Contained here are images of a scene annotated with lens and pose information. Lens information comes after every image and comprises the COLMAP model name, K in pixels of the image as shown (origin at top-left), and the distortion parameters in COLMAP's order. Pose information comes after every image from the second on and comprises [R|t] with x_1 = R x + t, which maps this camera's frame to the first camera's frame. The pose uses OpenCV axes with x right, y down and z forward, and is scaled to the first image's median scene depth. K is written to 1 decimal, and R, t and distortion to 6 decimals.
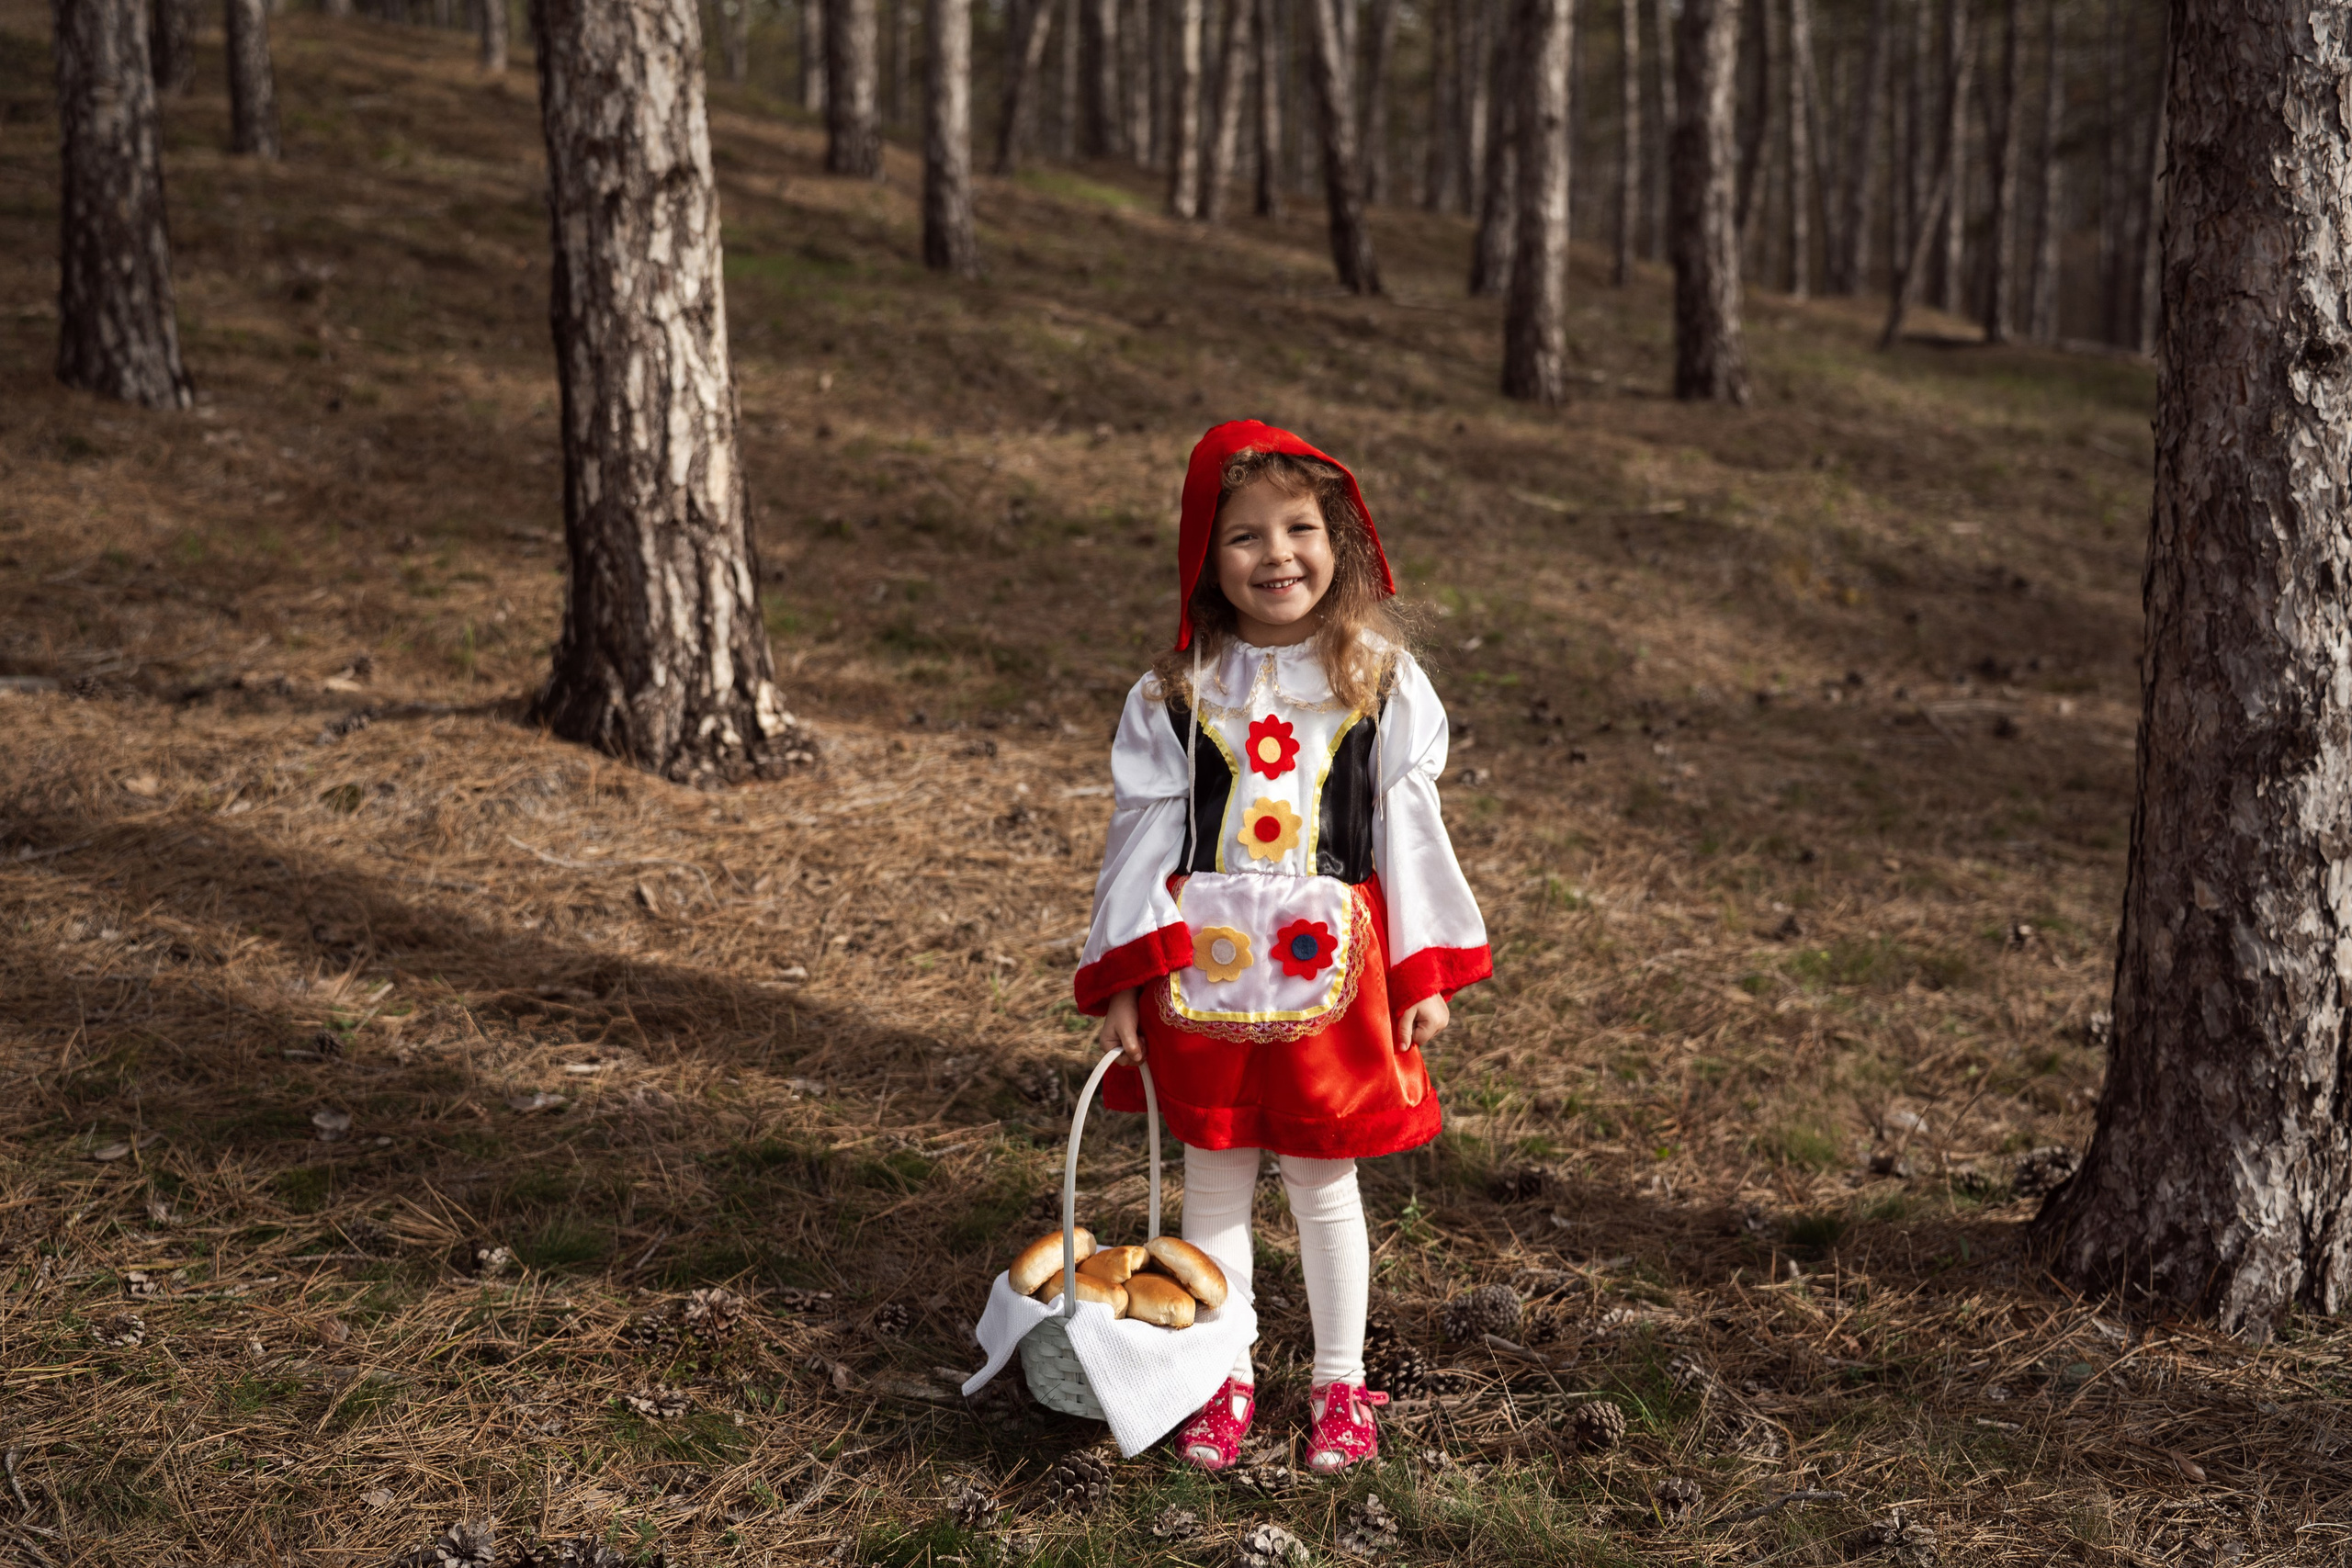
lens RADIAL K [[3203.6, 0, 1103.7], [0, 3203.6, 784.6], [0, 0, 1]] dist [0.083510, 0.089442]
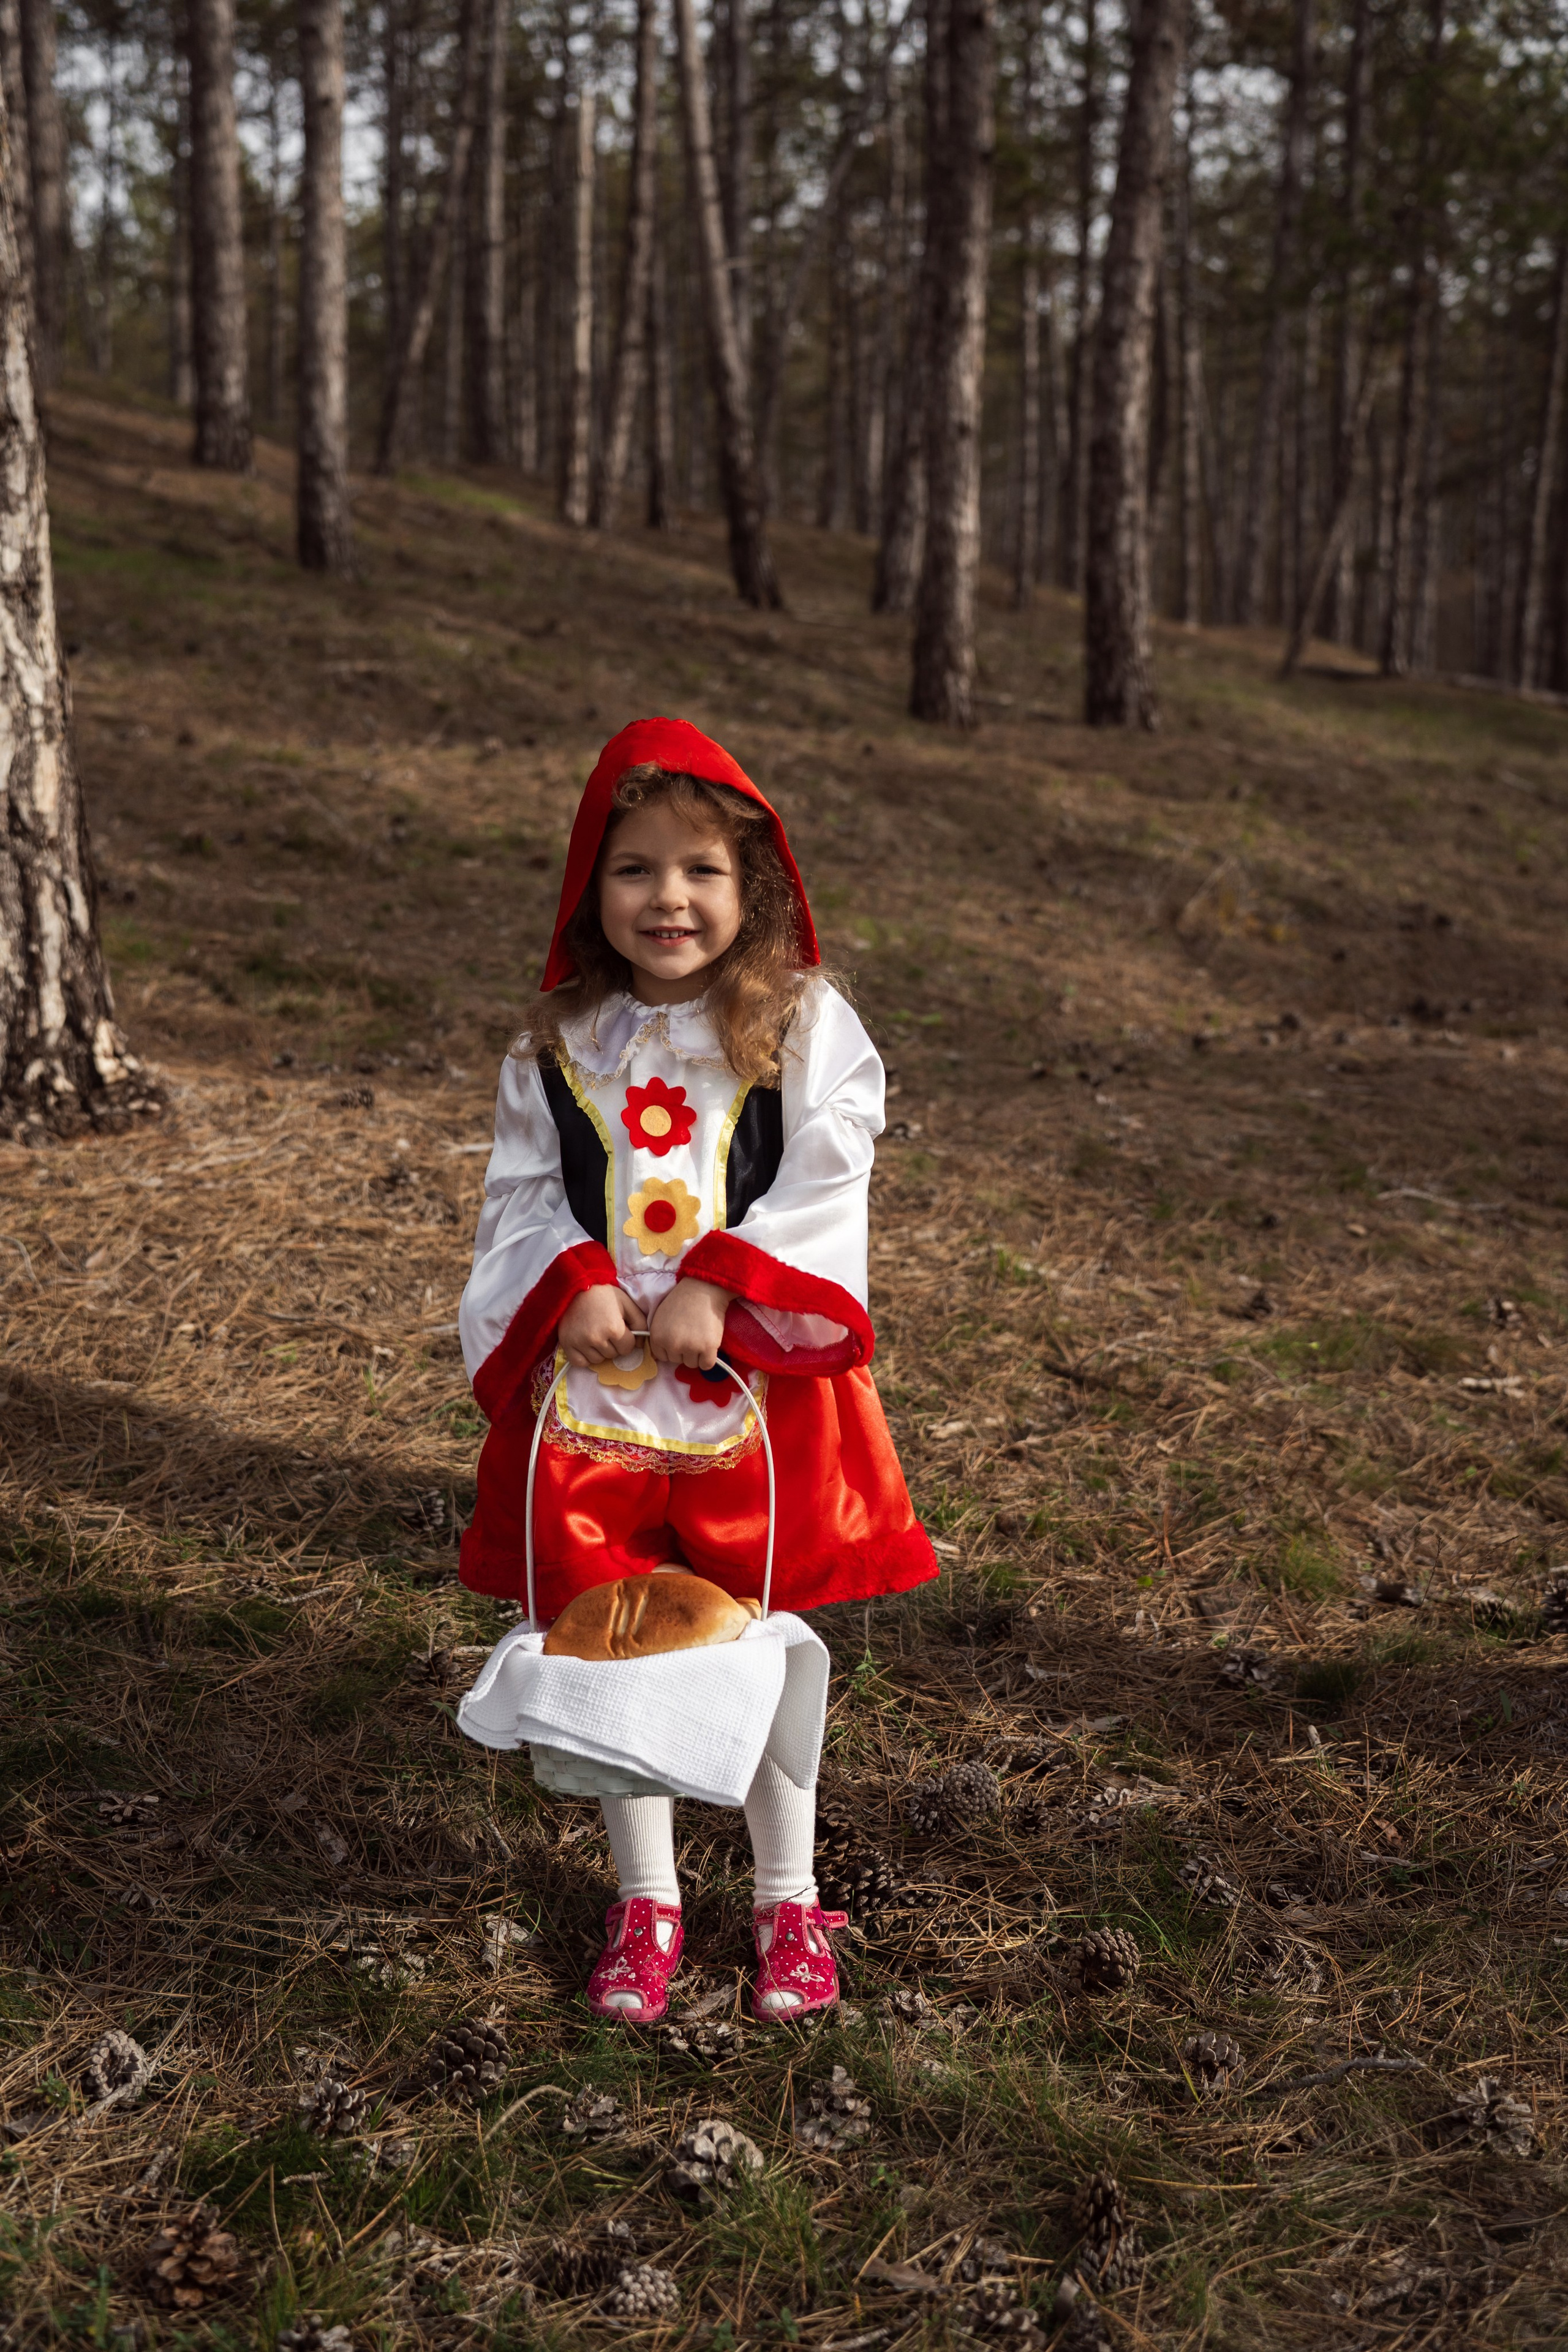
lens RADIAL K [[3204.0, 0, 821.8], [0, 3204.0, 1177.6], [0, 0, 1]] dist [0.083510, 0.089442]
pose [[0.994581, 0.003494, 0.103901, -0.002532], [-0.005733, 0.999757, 0.021262, -0.009234], [-0.103802, -0.021743, 0.994360, 0.112906]]
